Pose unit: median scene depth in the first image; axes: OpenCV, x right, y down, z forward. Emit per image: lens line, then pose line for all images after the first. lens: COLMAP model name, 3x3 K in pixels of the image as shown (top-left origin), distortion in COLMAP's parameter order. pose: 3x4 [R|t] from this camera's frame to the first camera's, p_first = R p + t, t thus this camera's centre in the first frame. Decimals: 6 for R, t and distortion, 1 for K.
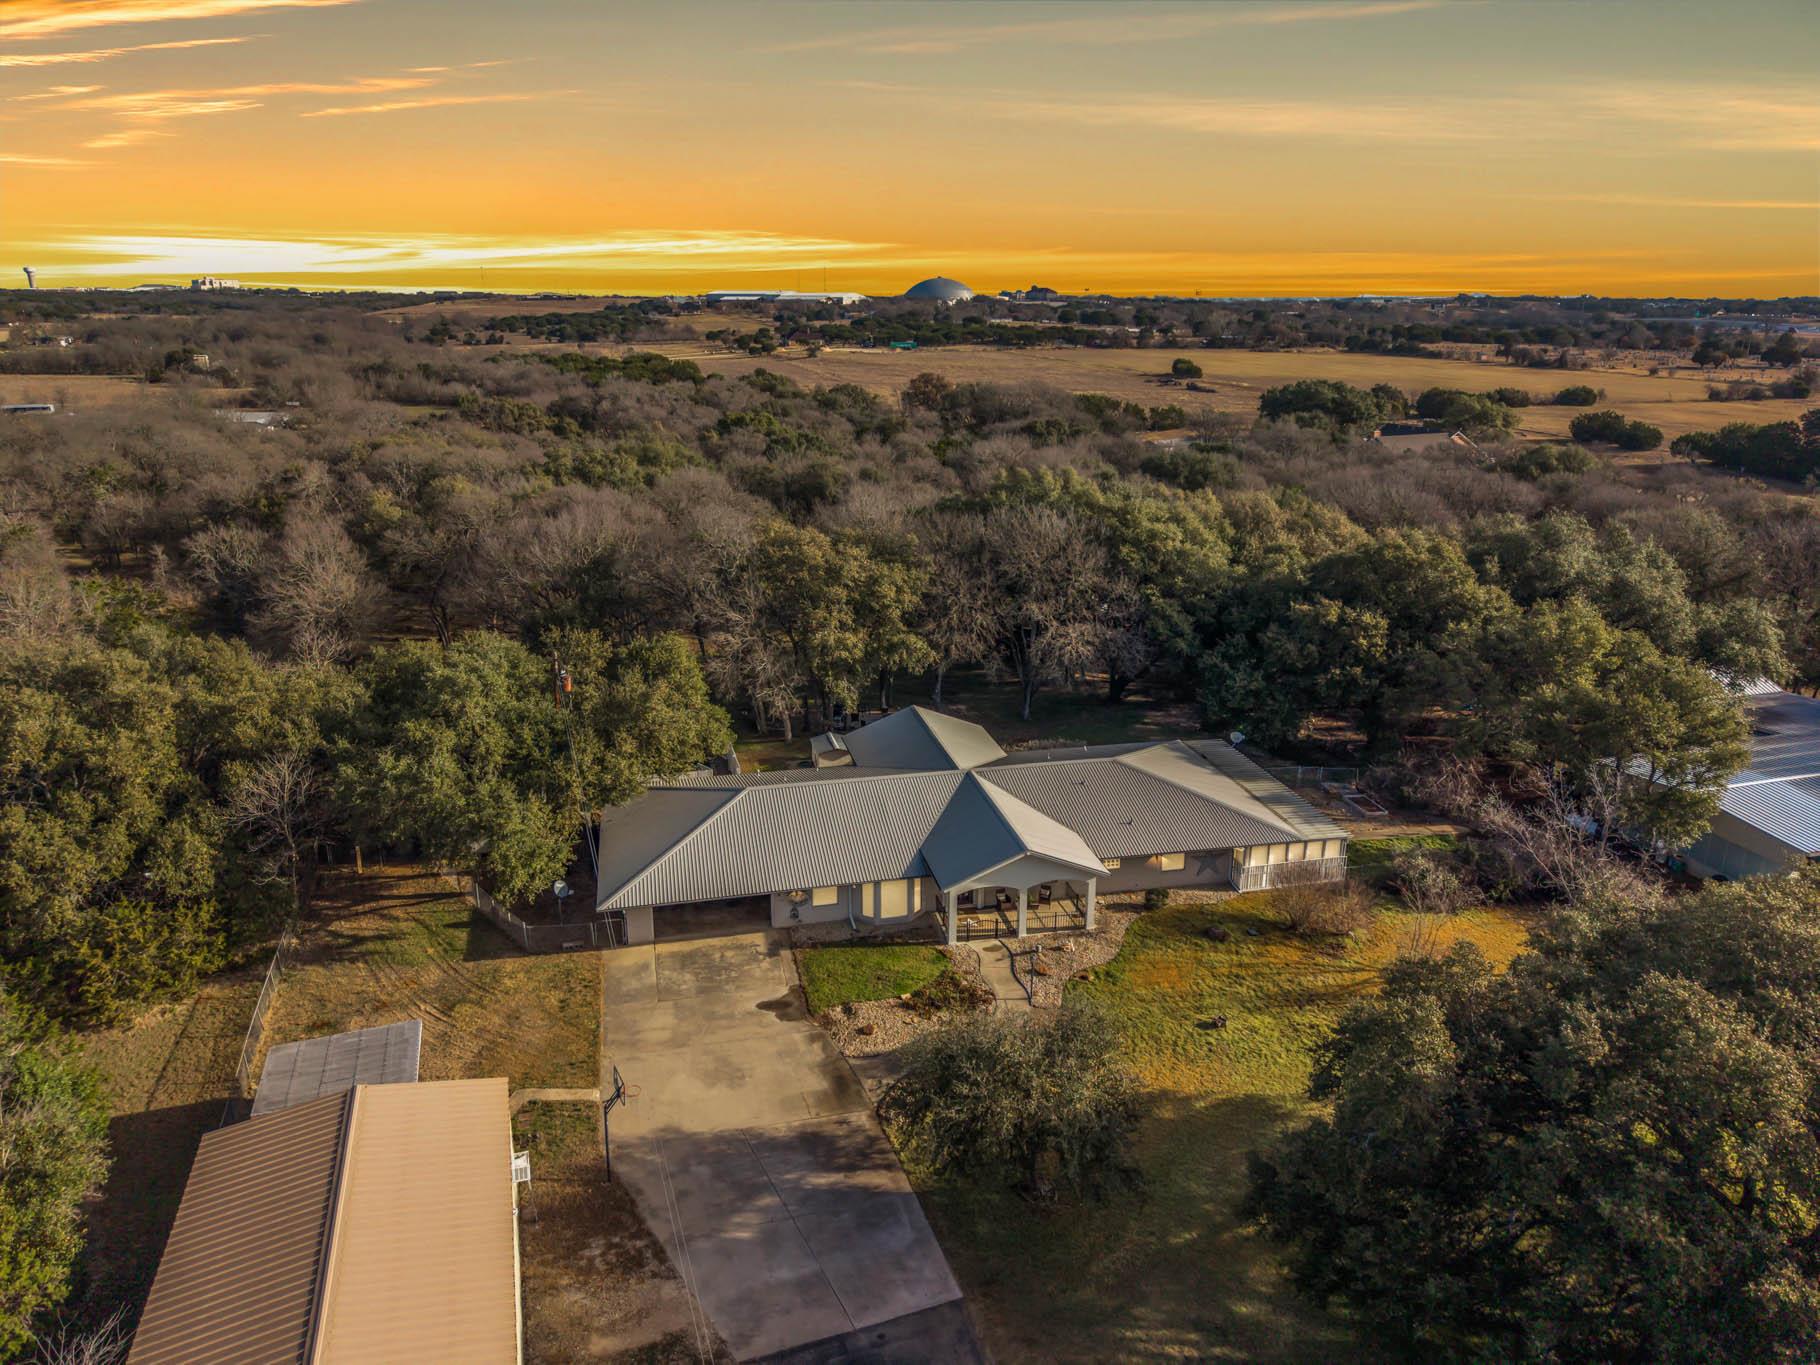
lens RADIAL K [[1278.4, 0, 910.0], [0, 1278.4, 682.5], [0, 0, 1]] dist [0.038130, -0.000045]
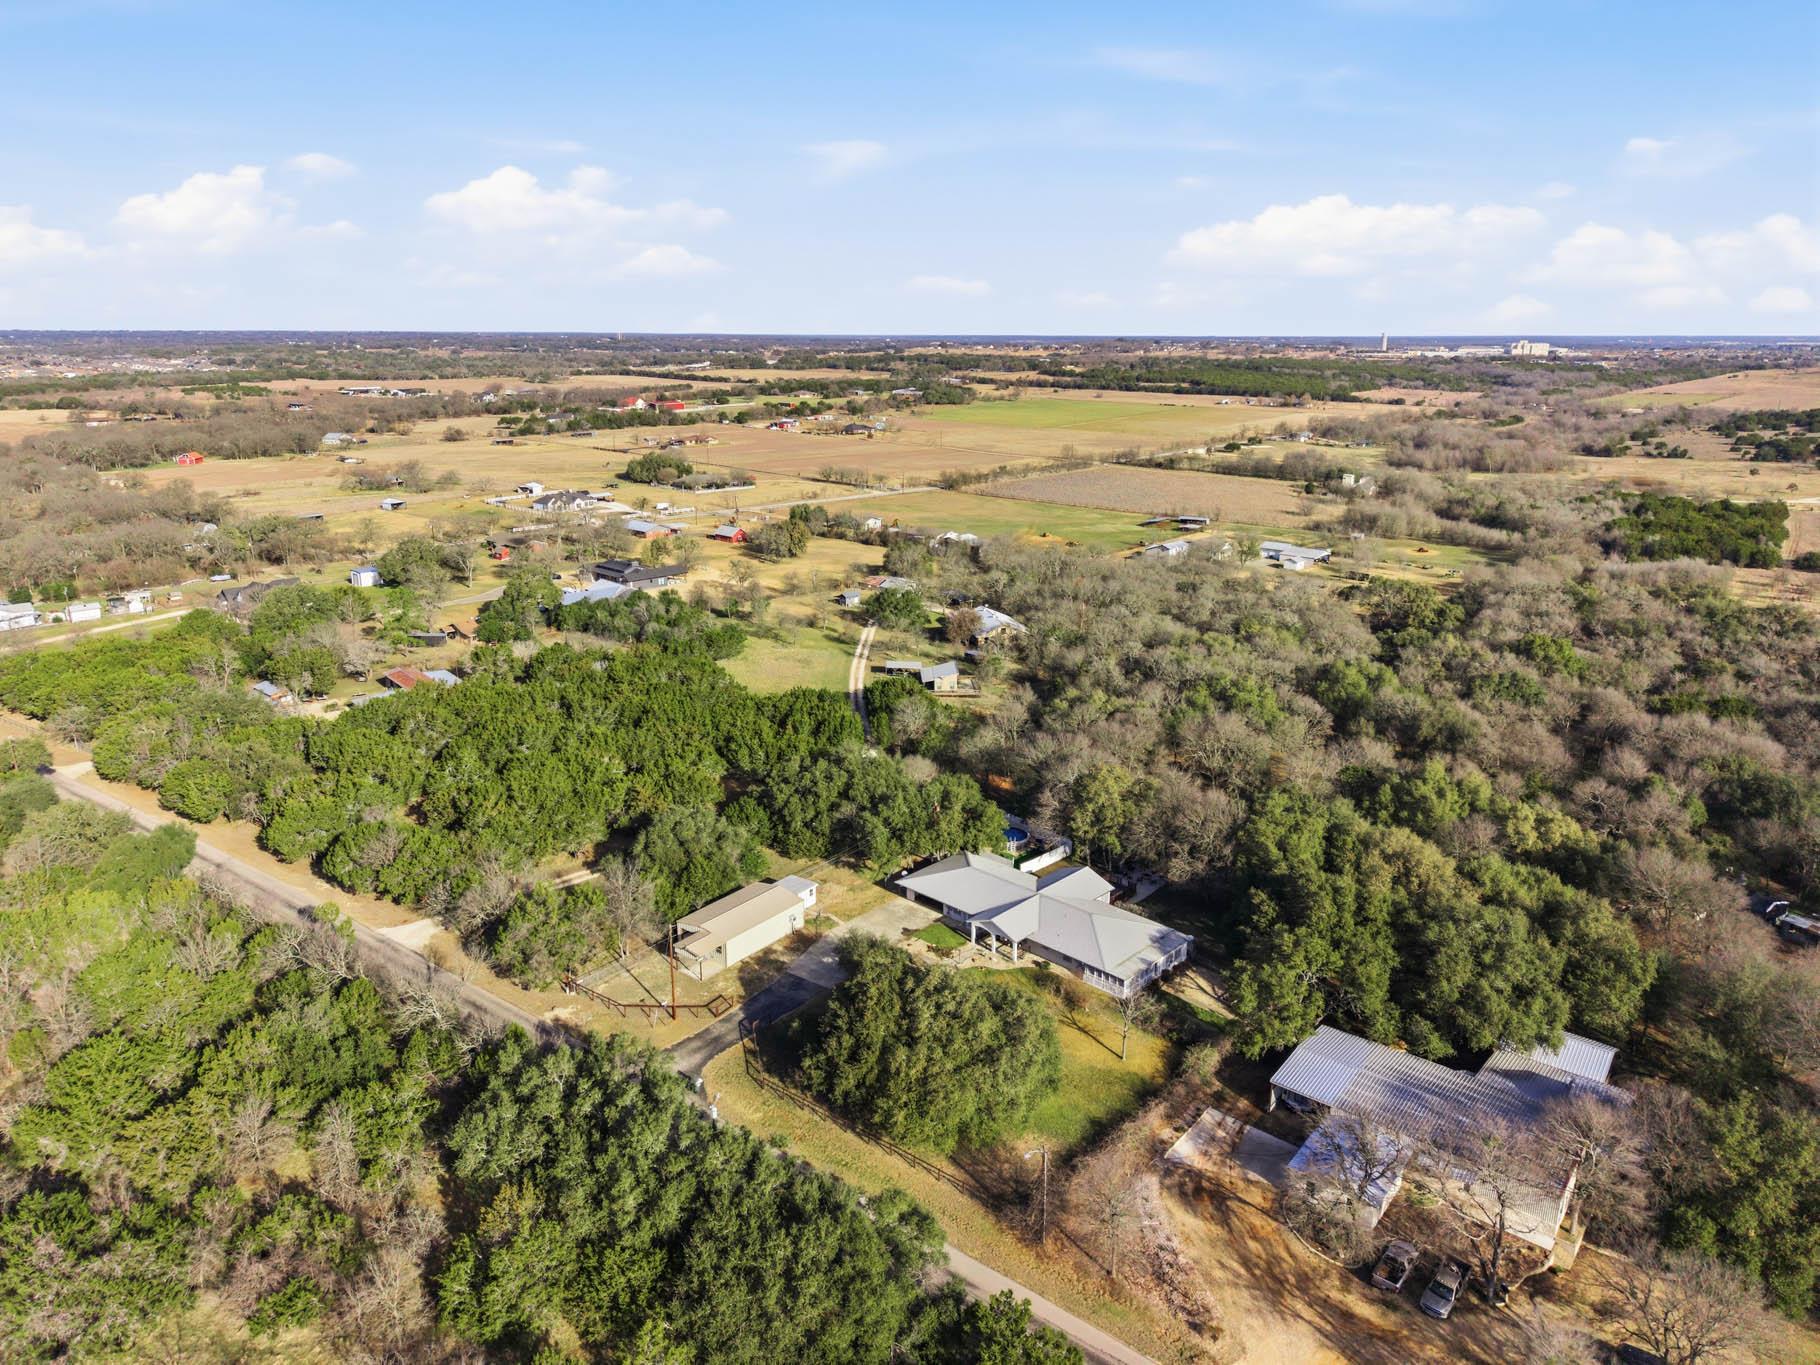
lens RADIAL K [[1247.6, 0, 897.5], [0, 1247.6, 691.2], [0, 0, 1]] dist [0.005616, -0.029034]
pose [[0.560962, 0.243105, -0.791342, 2.113601], [-0.243953, 0.962006, 0.122602, -0.664005], [0.791081, 0.124275, 0.598955, -0.894280]]
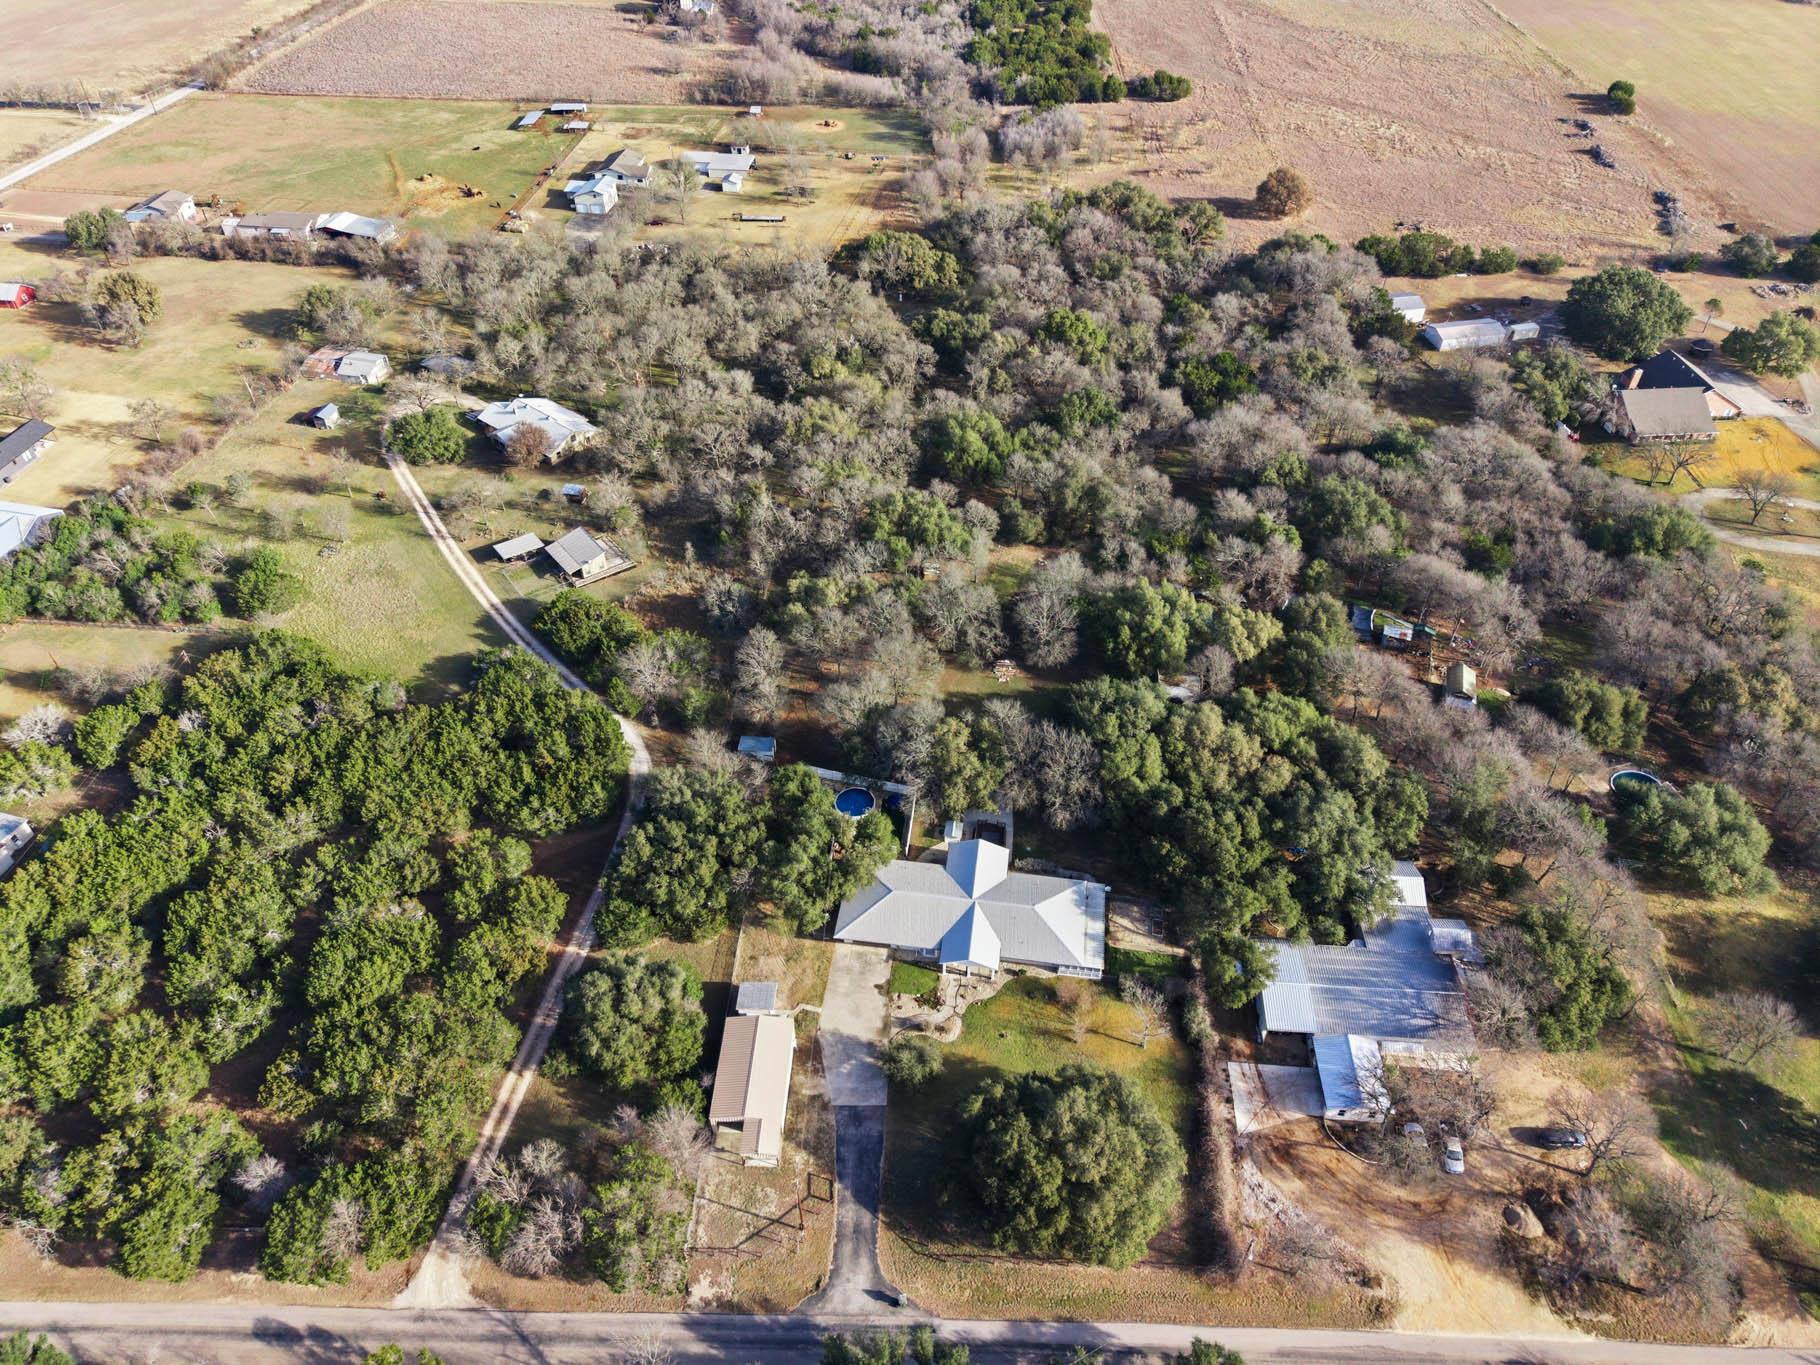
lens RADIAL K [[1247.6, 0, 897.5], [0, 1247.6, 691.2], [0, 0, 1]] dist [0.005616, -0.029034]
pose [[0.937038, 0.229823, -0.262946, 0.593937], [-0.099046, 0.896914, 0.430970, -1.775836], [0.334887, -0.377792, 0.863206, -1.419946]]
